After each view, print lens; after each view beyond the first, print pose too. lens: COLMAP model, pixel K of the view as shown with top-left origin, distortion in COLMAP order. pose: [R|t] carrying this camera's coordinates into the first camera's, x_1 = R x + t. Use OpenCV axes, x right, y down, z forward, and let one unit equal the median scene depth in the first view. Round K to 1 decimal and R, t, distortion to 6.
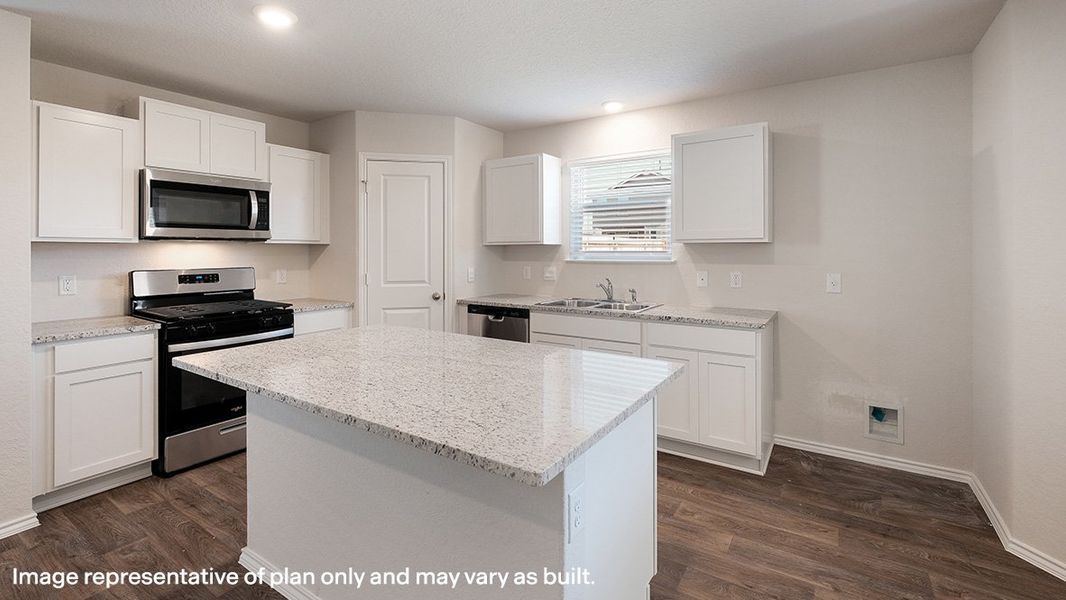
lens RADIAL K [[467.7, 0, 532.7], [0, 467.7, 250.5], [0, 0, 1]] dist [0.002469, -0.000069]
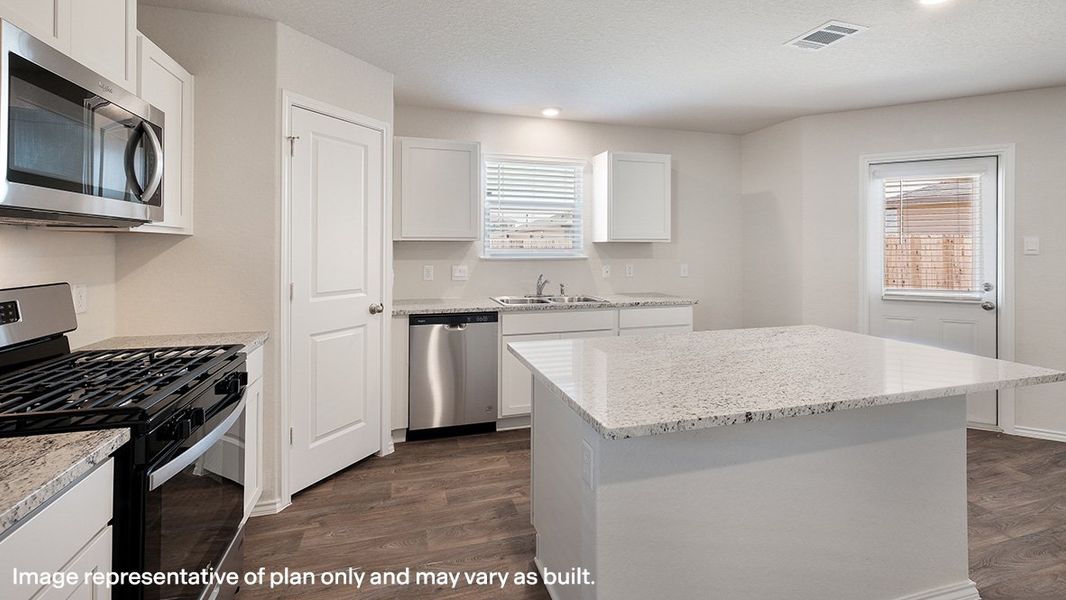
lens RADIAL K [[467.7, 0, 531.8], [0, 467.7, 243.6], [0, 0, 1]] dist [0.002469, -0.000069]
pose [[0.626567, 0.010604, 0.779296, -0.842888], [-0.002884, 0.999932, -0.011288, 0.001193], [-0.779362, 0.004825, 0.626555, 0.428654]]
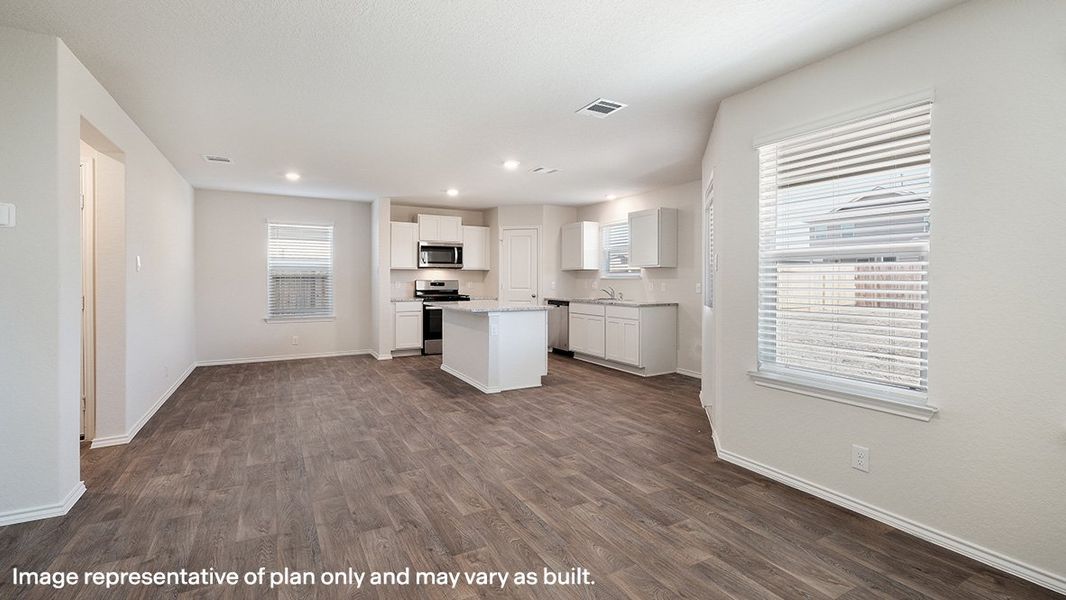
lens RADIAL K [[467.7, 0, 525.9], [0, 467.7, 275.1], [0, 0, 1]] dist [0.002469, -0.000069]
pose [[0.886945, -0.000460, -0.461875, 0.908910], [-0.005903, 0.999907, -0.012332, 0.045629], [0.461838, 0.013664, 0.886859, -1.078658]]
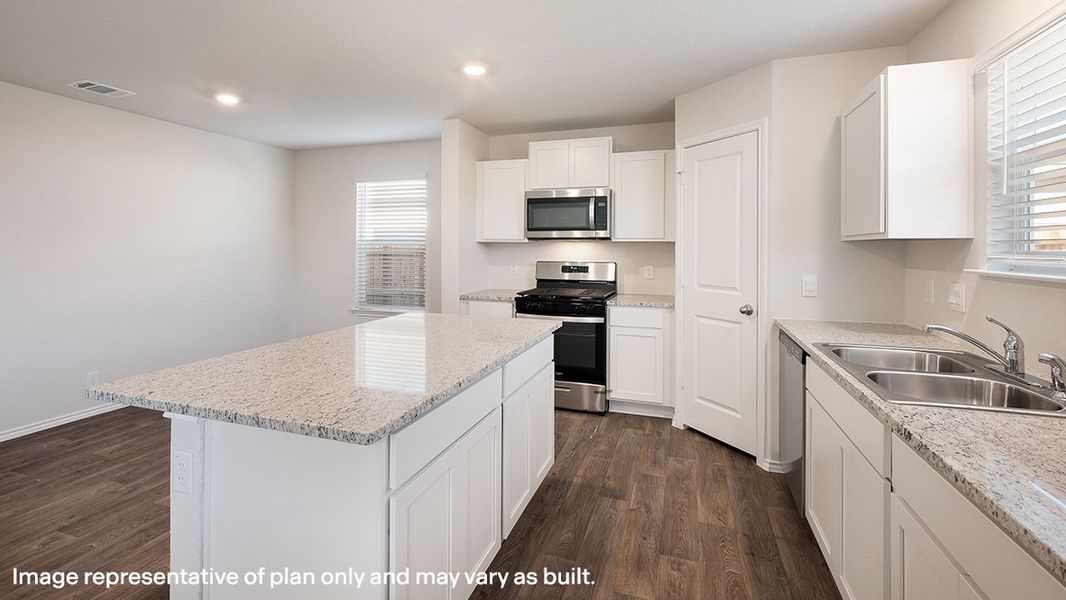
lens RADIAL K [[467.7, 0, 524.2], [0, 467.7, 241.0], [0, 0, 1]] dist [0.002469, -0.000069]
pose [[0.256037, -0.012406, -0.966588, 0.548844], [-0.010669, 0.999820, -0.015659, 0.003934], [0.966608, 0.014322, 0.255858, 0.589022]]
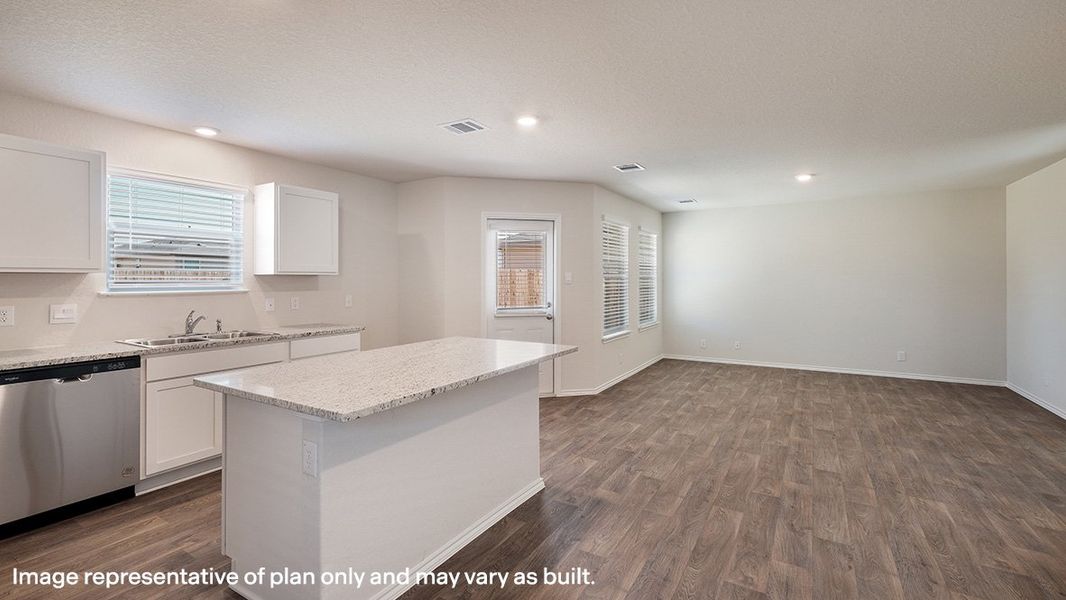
lens RADIAL K [[467.7, 0, 530.2], [0, 467.7, 275.4], [0, 0, 1]] dist [0.002469, -0.000069]
pose [[-0.051837, 0.012877, 0.998573, -1.025773], [0.005589, 0.999905, -0.012604, 0.003863], [-0.998640, 0.004927, -0.051904, 0.442301]]
